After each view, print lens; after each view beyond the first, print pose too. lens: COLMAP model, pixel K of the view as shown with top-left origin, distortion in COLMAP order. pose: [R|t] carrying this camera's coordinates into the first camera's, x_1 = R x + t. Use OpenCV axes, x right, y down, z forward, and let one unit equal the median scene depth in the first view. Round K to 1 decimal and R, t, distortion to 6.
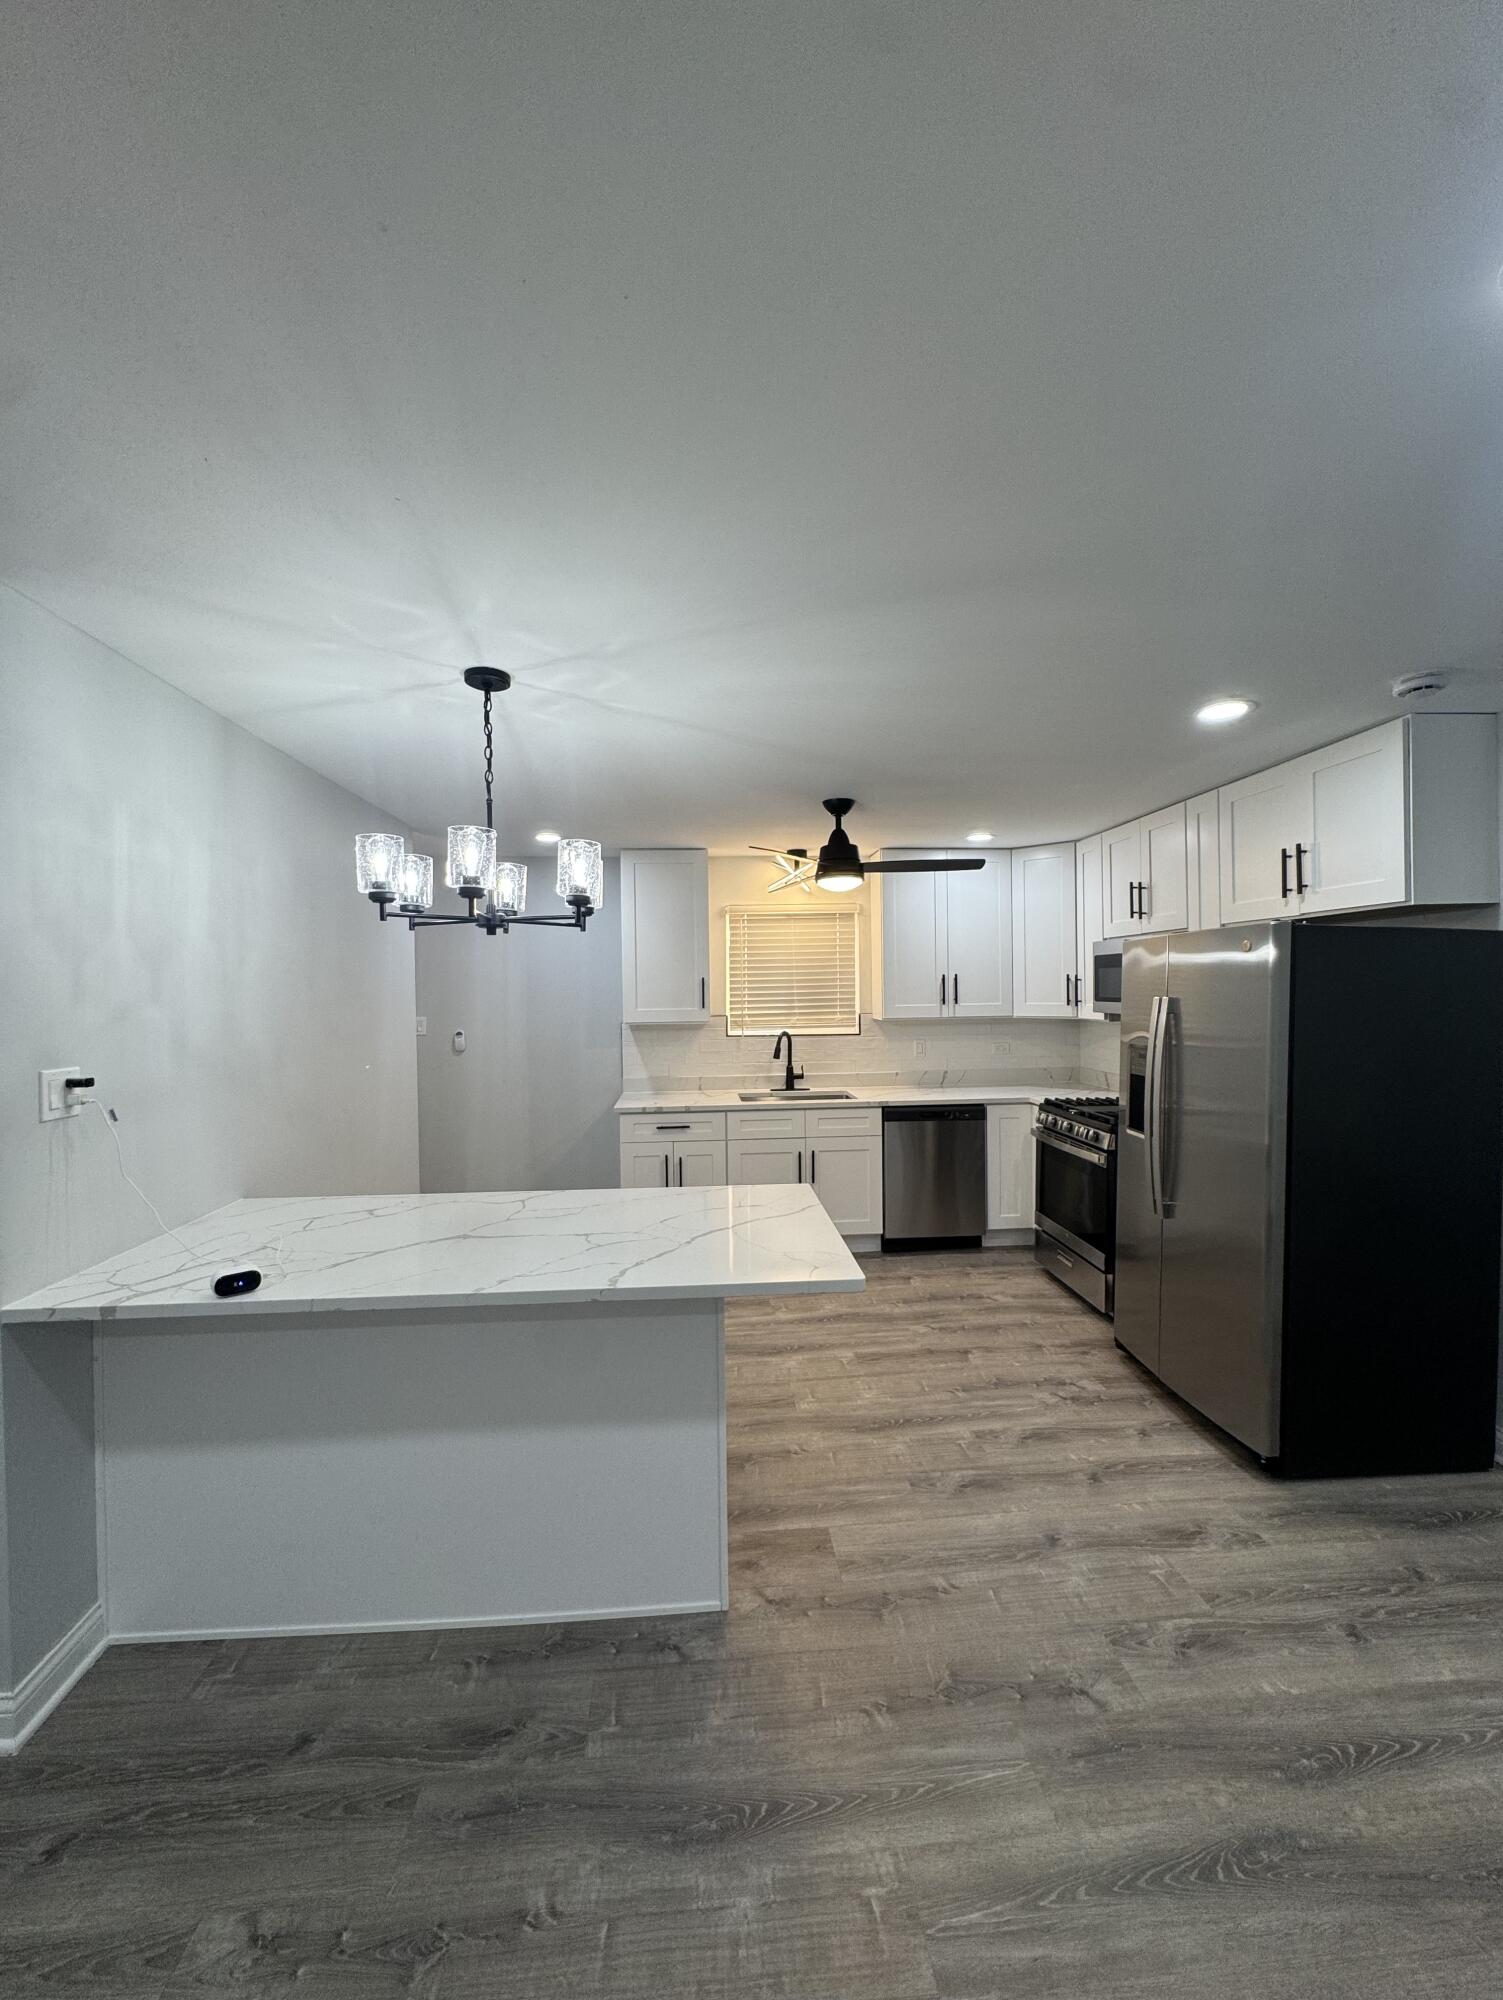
lens RADIAL K [[802.0, 0, 749.1], [0, 802.0, 994.6], [0, 0, 1]] dist [-0.002222, -0.000085]
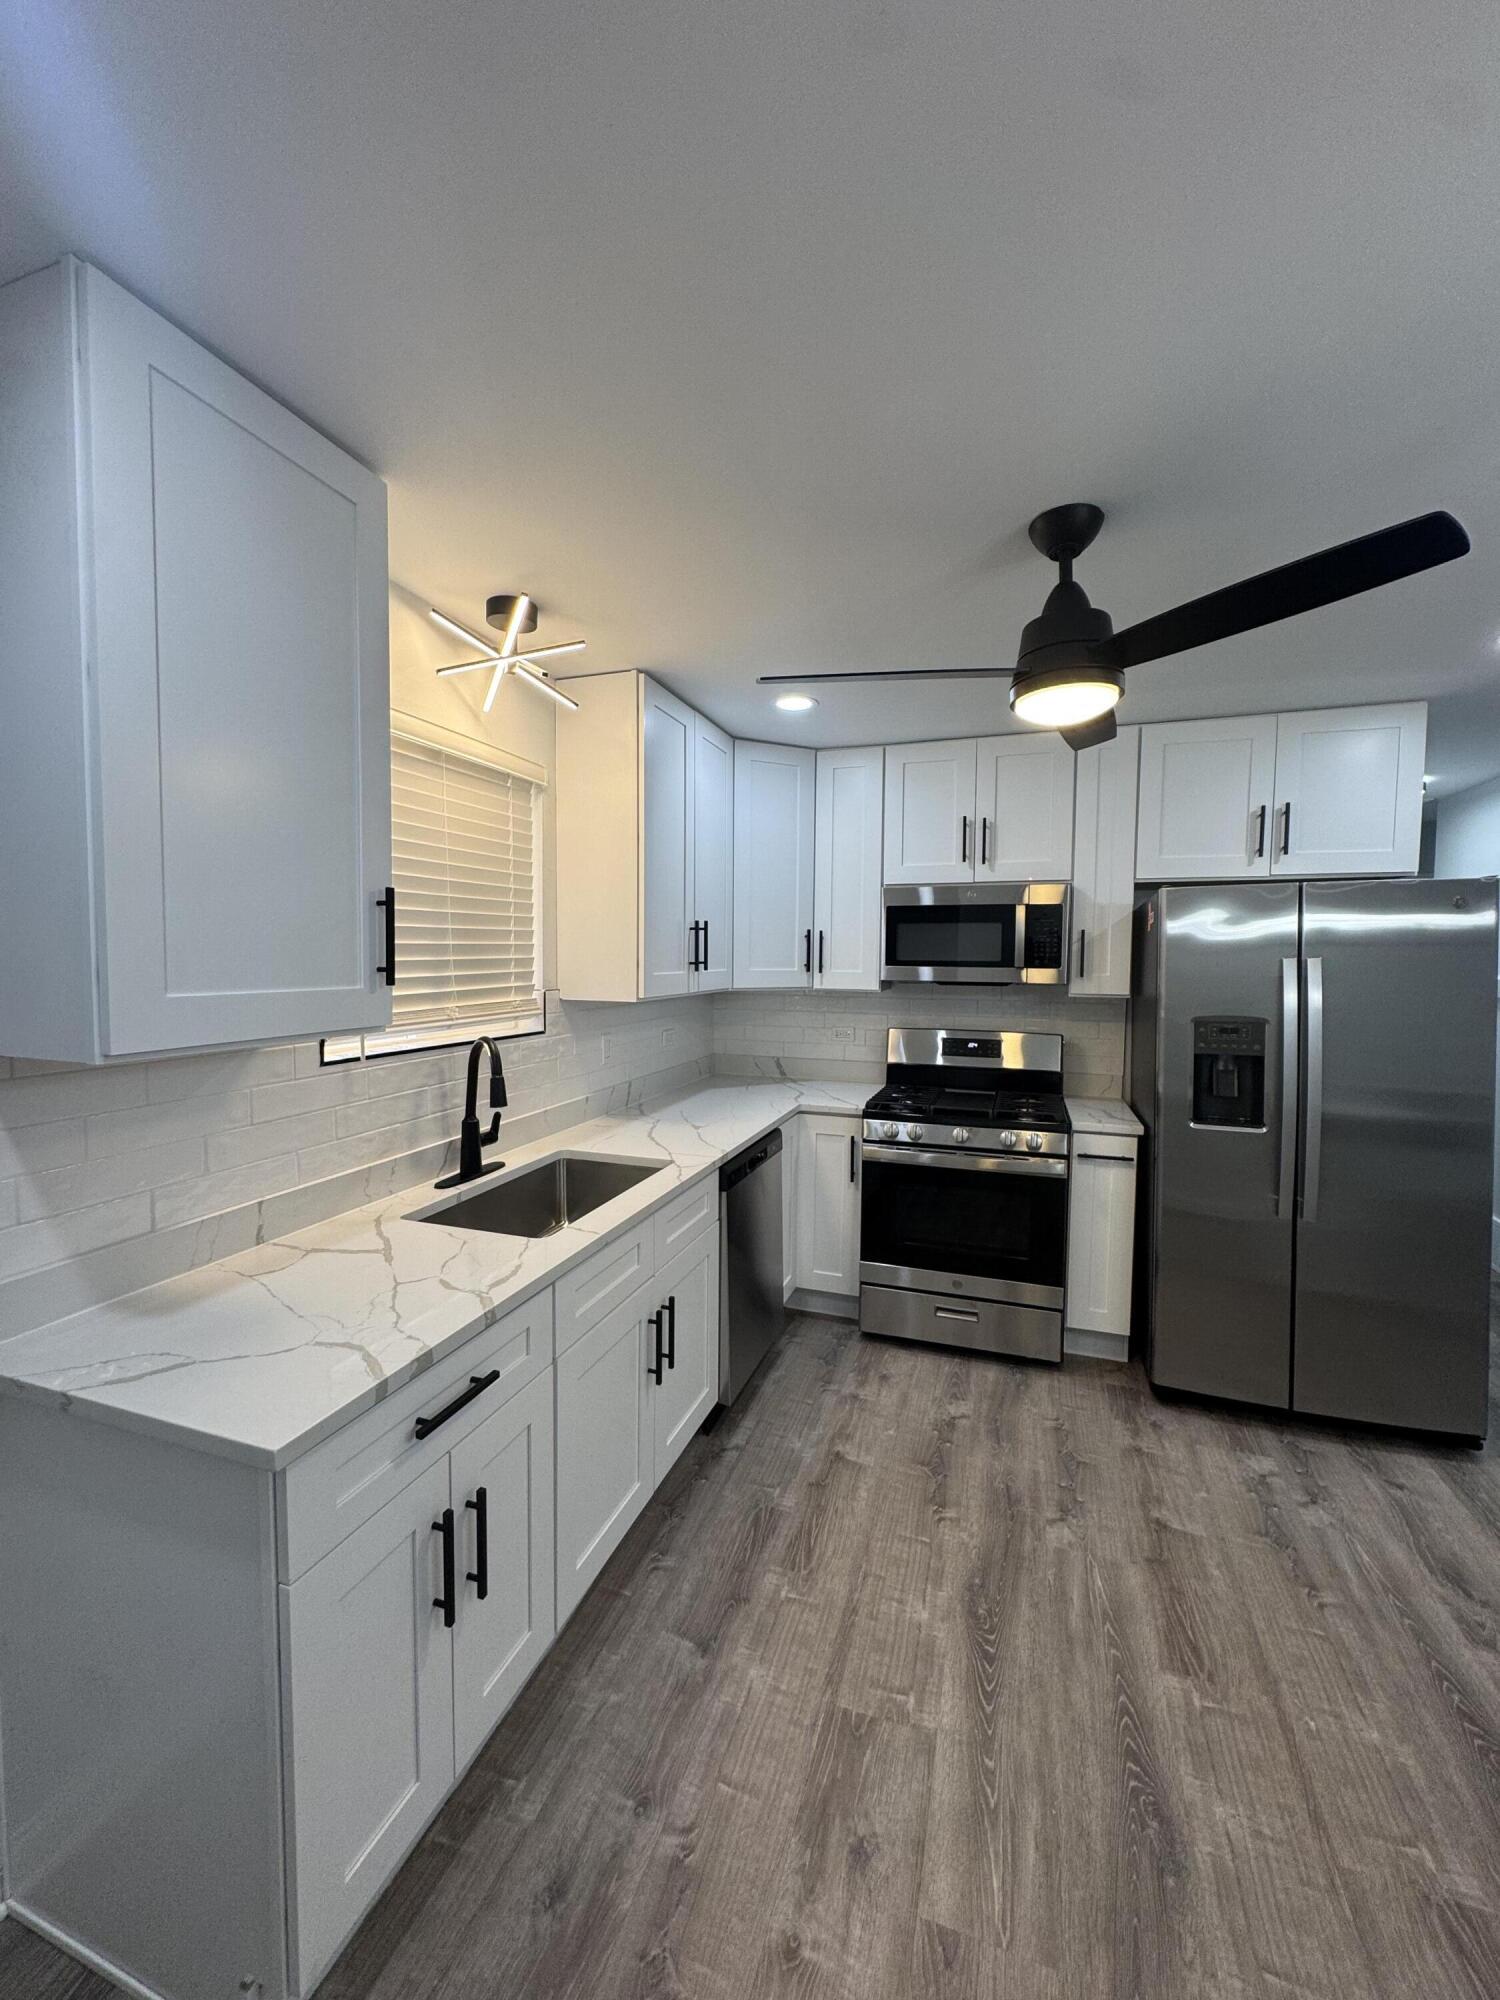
lens RADIAL K [[796.7, 0, 751.8], [0, 796.7, 996.3], [0, 0, 1]] dist [0.000711, -0.000684]
pose [[0.393010, -0.029199, 0.919070, -0.383812], [-0.003073, 0.999448, 0.033066, 0.015377], [-0.919529, -0.015820, 0.392704, 0.984513]]
